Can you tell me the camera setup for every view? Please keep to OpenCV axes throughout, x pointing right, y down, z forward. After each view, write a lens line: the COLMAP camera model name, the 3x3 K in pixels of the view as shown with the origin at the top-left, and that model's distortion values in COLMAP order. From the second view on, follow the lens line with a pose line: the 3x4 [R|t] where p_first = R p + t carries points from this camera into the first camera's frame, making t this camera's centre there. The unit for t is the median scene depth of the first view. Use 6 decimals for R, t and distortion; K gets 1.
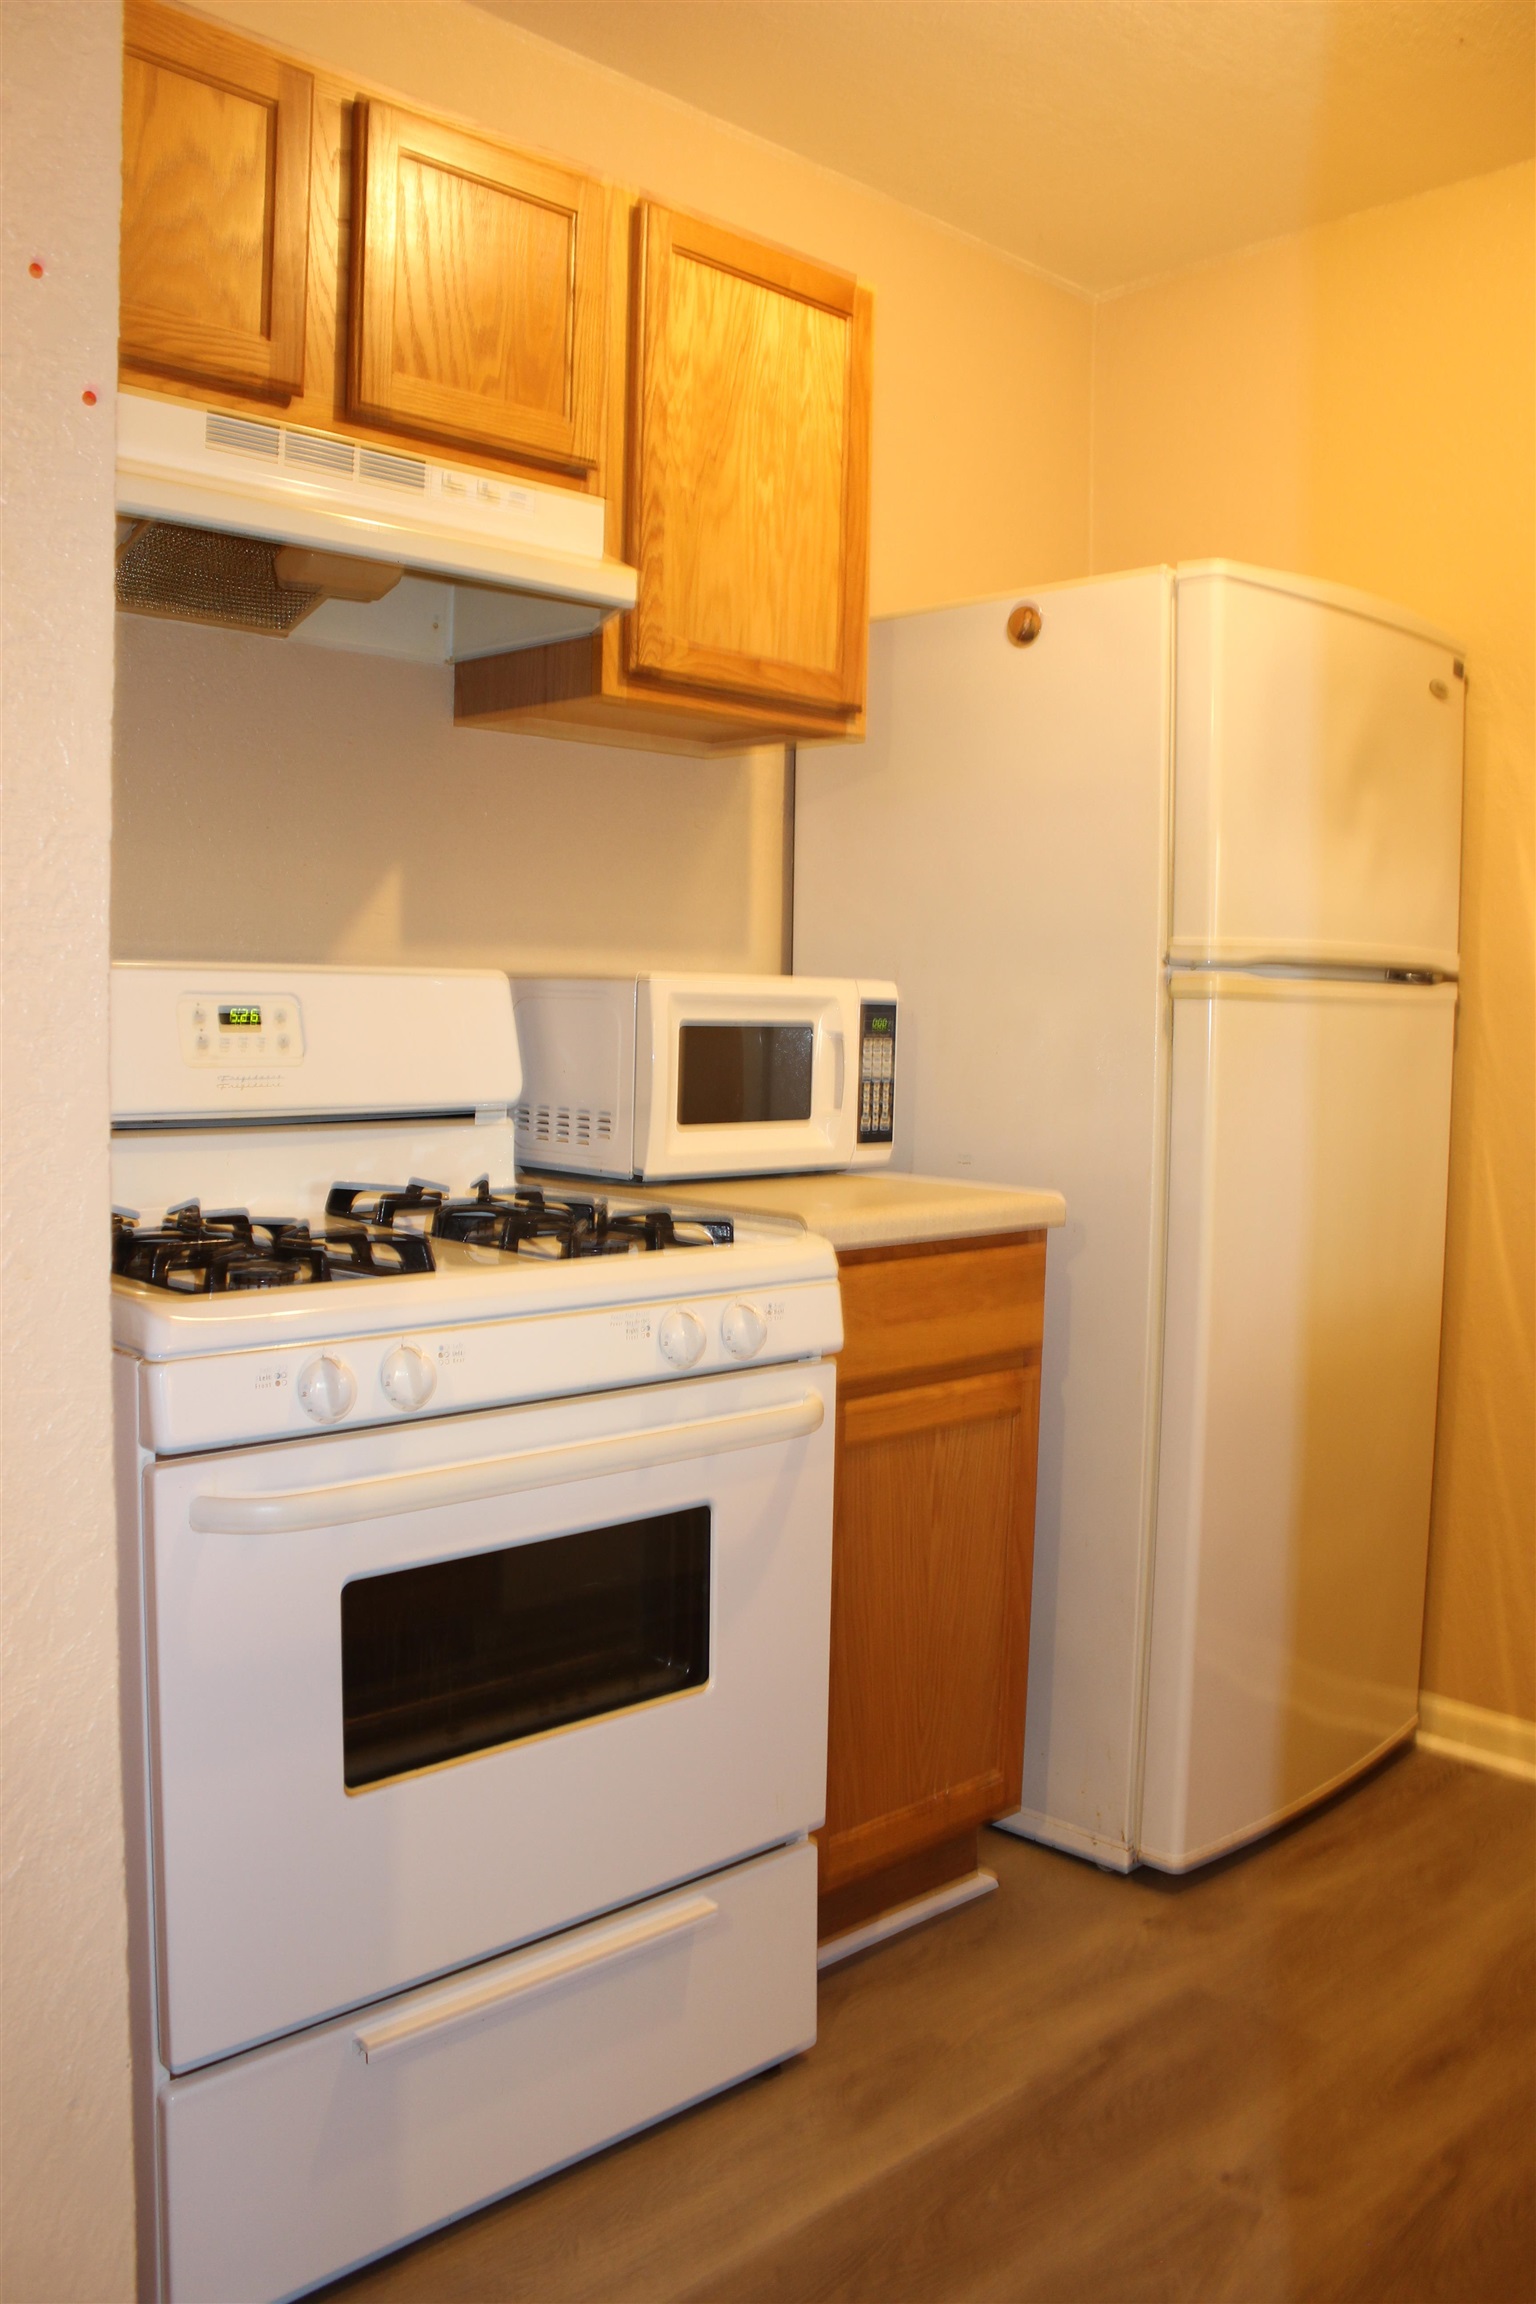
lens RADIAL K [[1895.2, 0, 727.7], [0, 1895.2, 1135.9], [0, 0, 1]] dist [-0.163765, 0.145196]
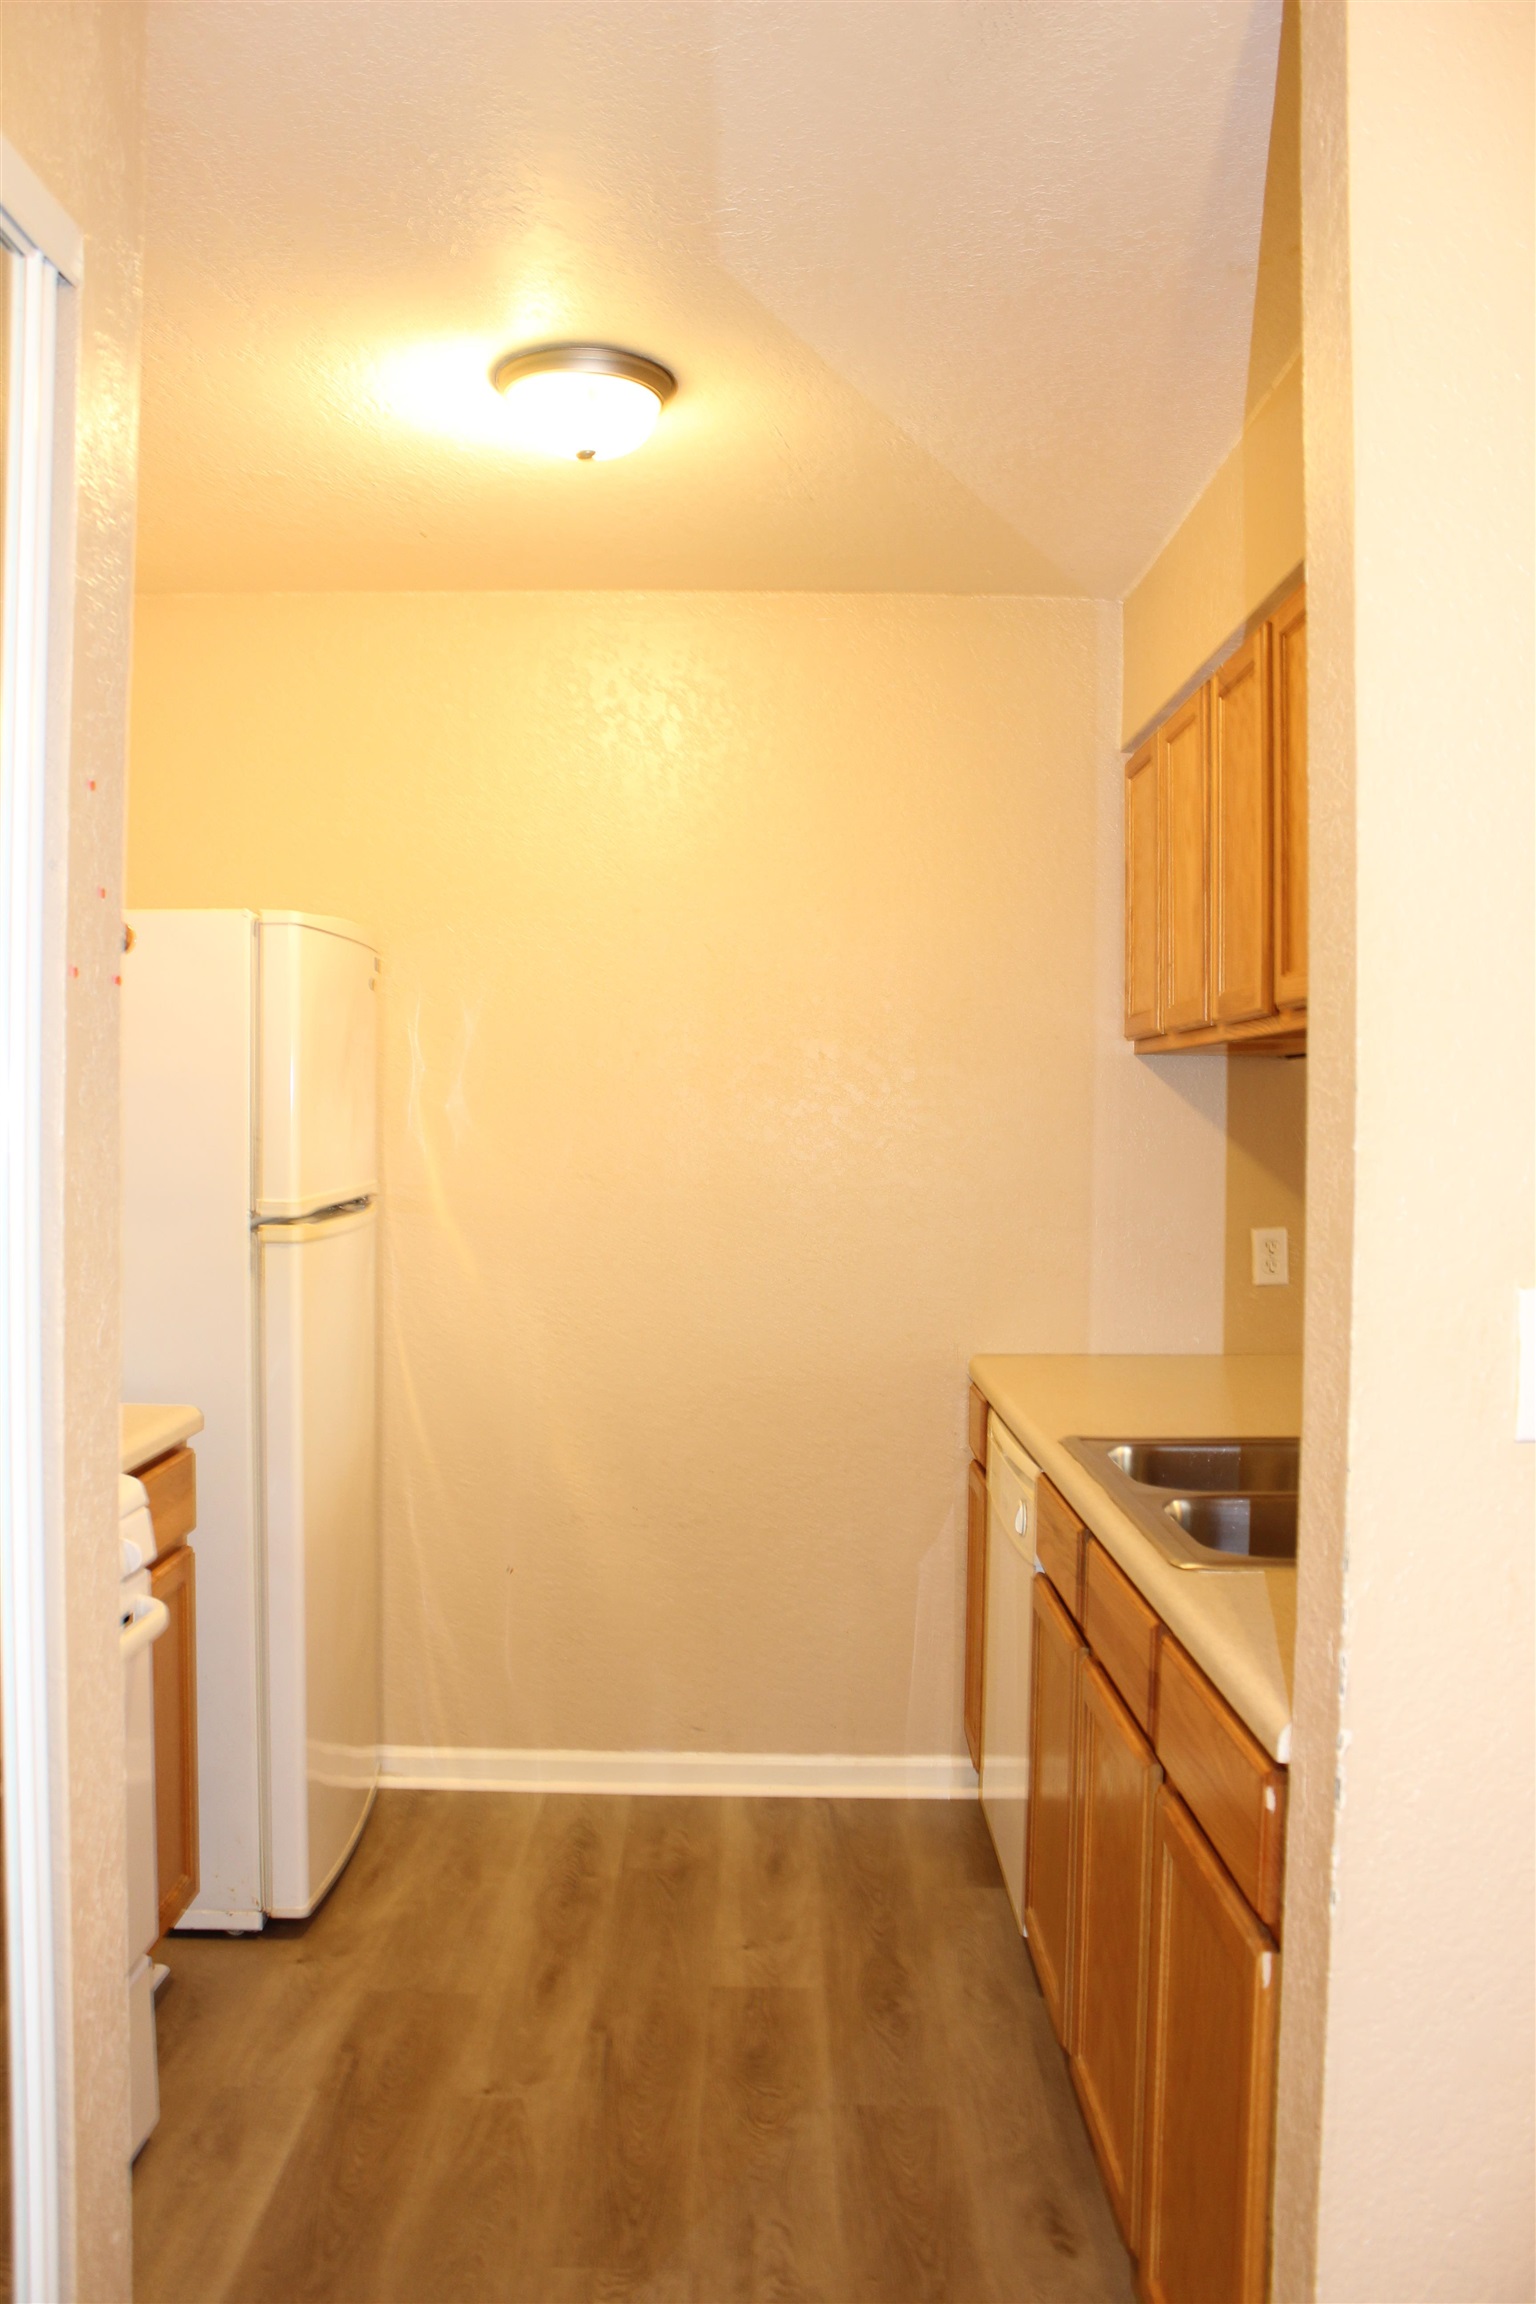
lens RADIAL K [[1895.2, 0, 727.7], [0, 1895.2, 1135.9], [0, 0, 1]] dist [-0.163765, 0.145196]
pose [[0.703641, -0.023458, 0.710169, -0.461158], [0.054875, 0.998264, -0.021396, -0.104403], [-0.708434, 0.054025, 0.703707, -0.145302]]
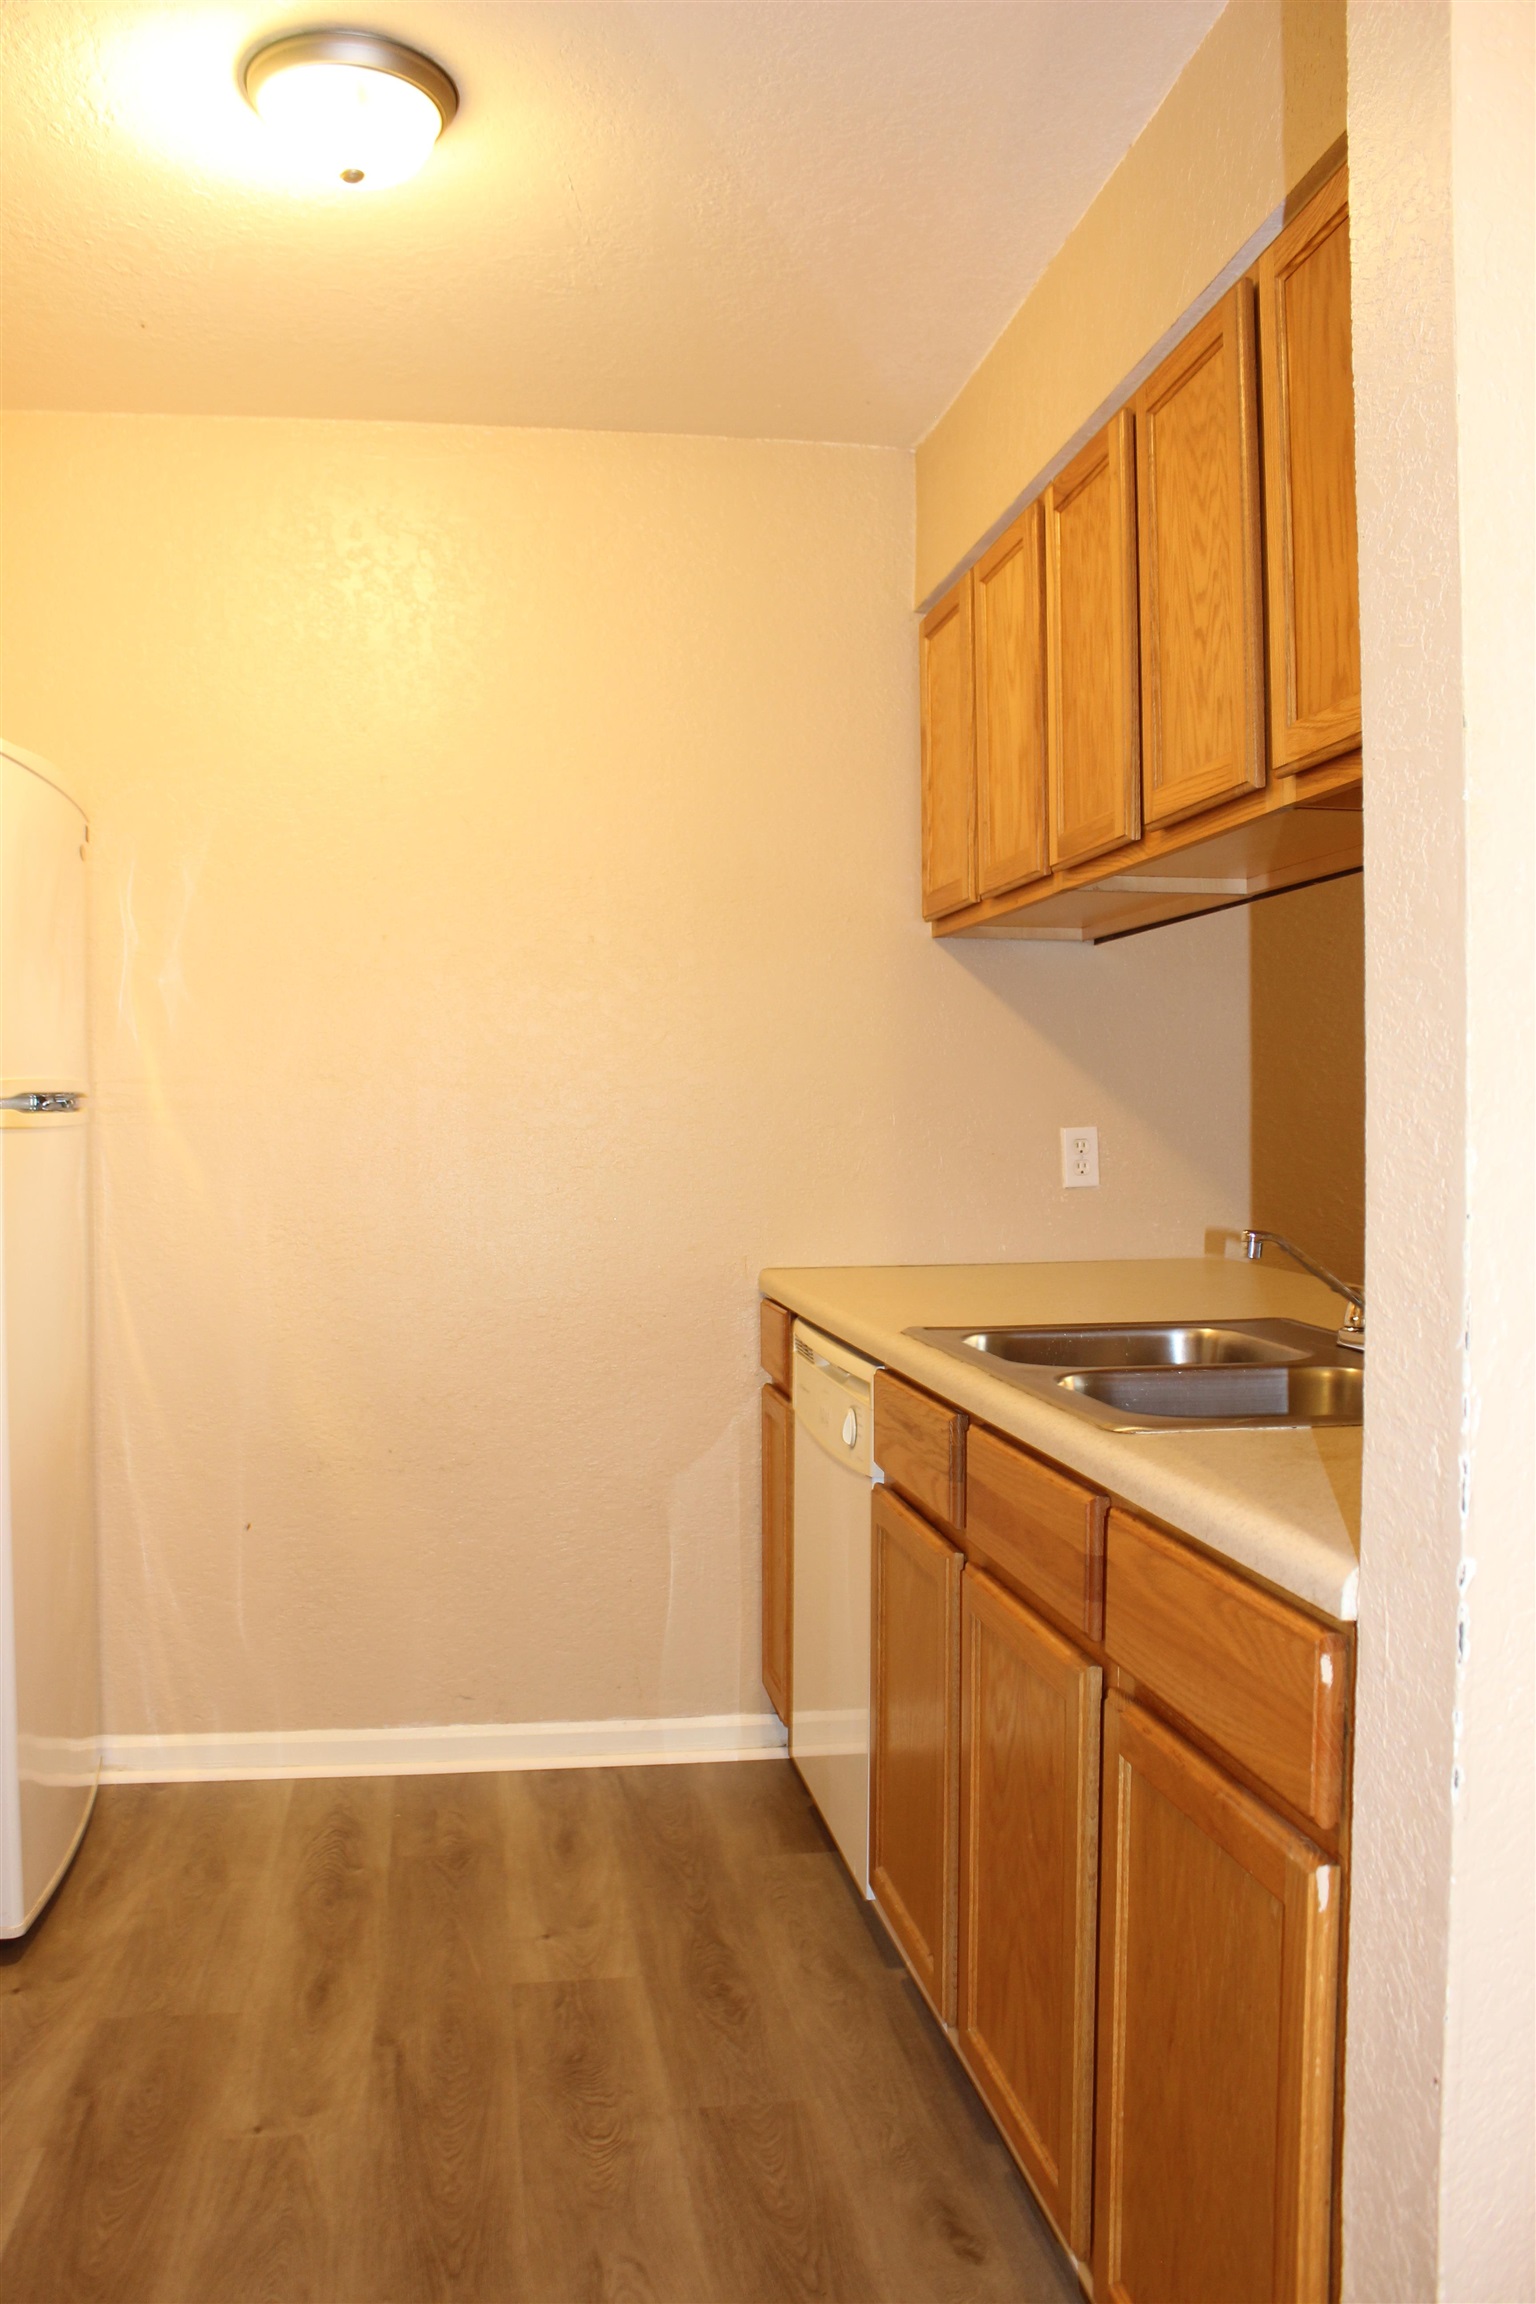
lens RADIAL K [[1895.2, 0, 727.7], [0, 1895.2, 1135.9], [0, 0, 1]] dist [-0.163765, 0.145196]
pose [[0.579976, -0.031898, 0.814009, -0.380041], [0.069968, 0.997491, -0.010764, -0.028606], [-0.811623, 0.063198, 0.580753, 0.016591]]
